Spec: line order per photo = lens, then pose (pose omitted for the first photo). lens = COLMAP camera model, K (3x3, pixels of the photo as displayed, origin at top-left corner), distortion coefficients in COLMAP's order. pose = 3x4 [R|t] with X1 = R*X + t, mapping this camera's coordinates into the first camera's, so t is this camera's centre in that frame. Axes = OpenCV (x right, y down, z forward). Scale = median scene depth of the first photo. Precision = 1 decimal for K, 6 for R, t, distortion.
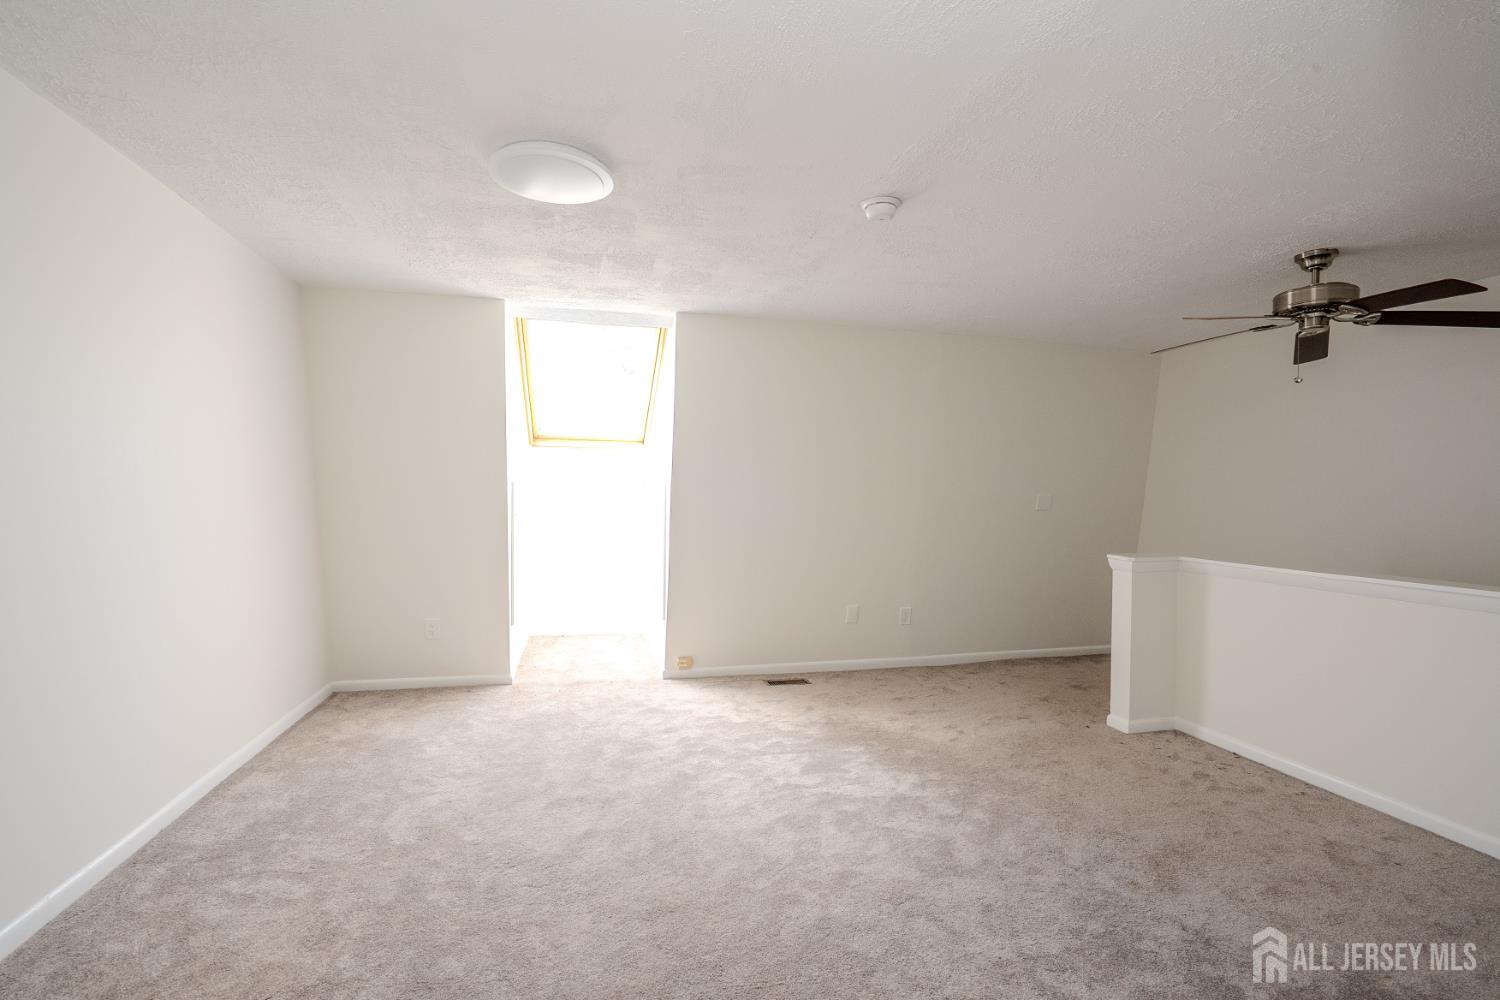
lens RADIAL K [[690.0, 0, 746.5], [0, 690.0, 496.8], [0, 0, 1]] dist [-0.060677, 0.022546]
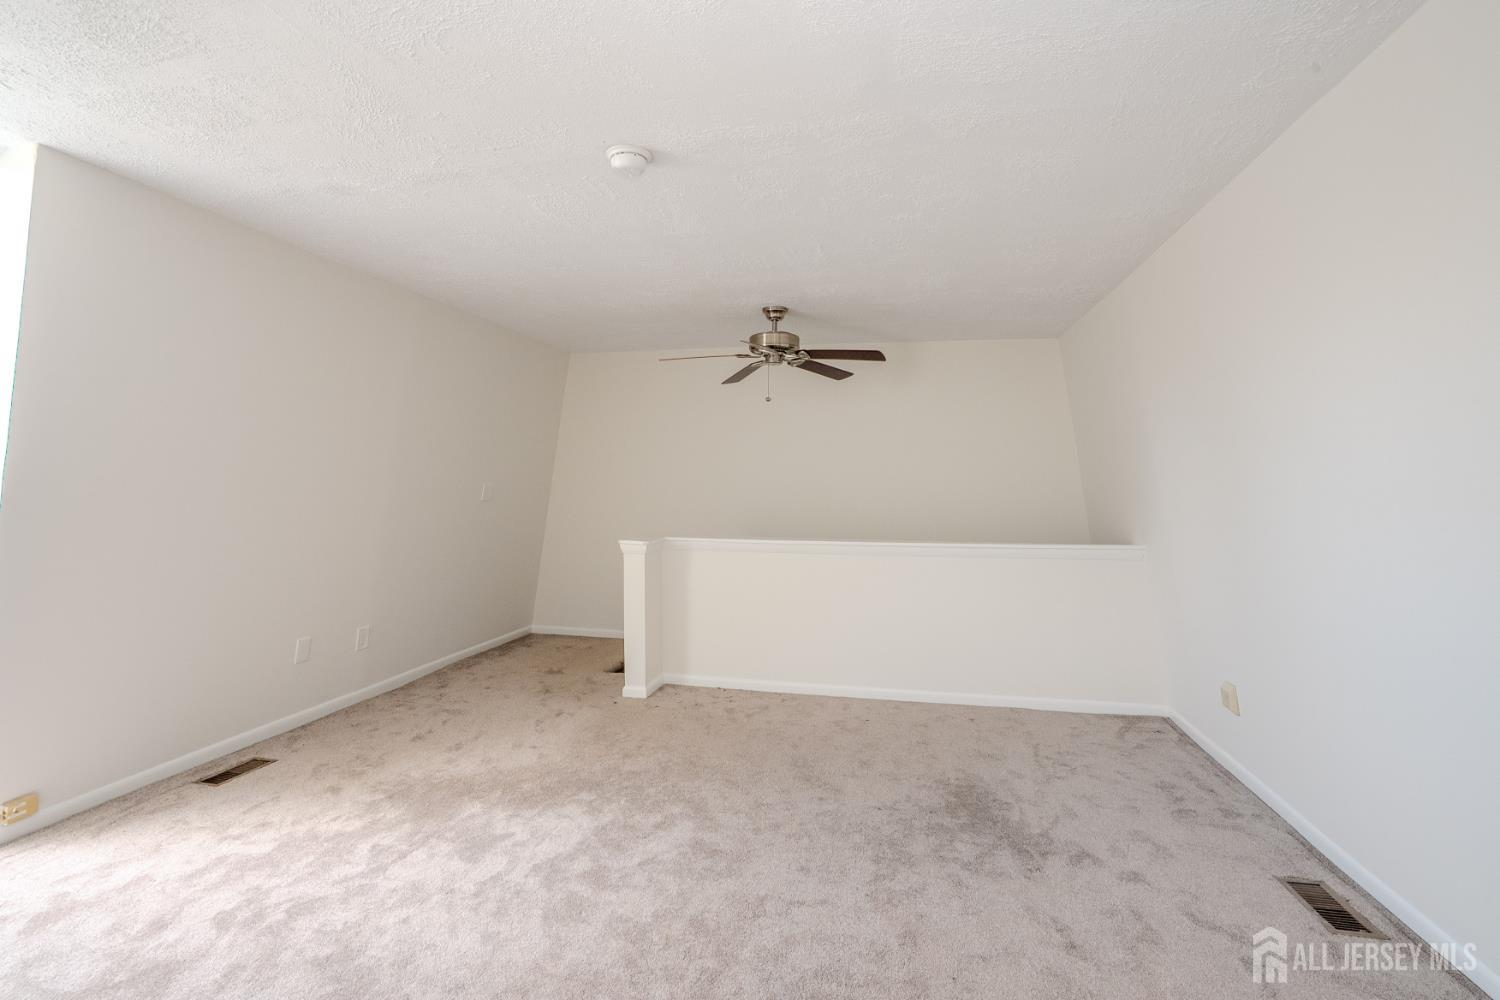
lens RADIAL K [[690.0, 0, 746.5], [0, 690.0, 496.8], [0, 0, 1]] dist [-0.060677, 0.022546]
pose [[0.443394, -0.023850, 0.896009, -0.377825], [0.005802, 0.999701, 0.023738, -0.009339], [-0.896308, -0.005327, 0.443400, 0.351122]]
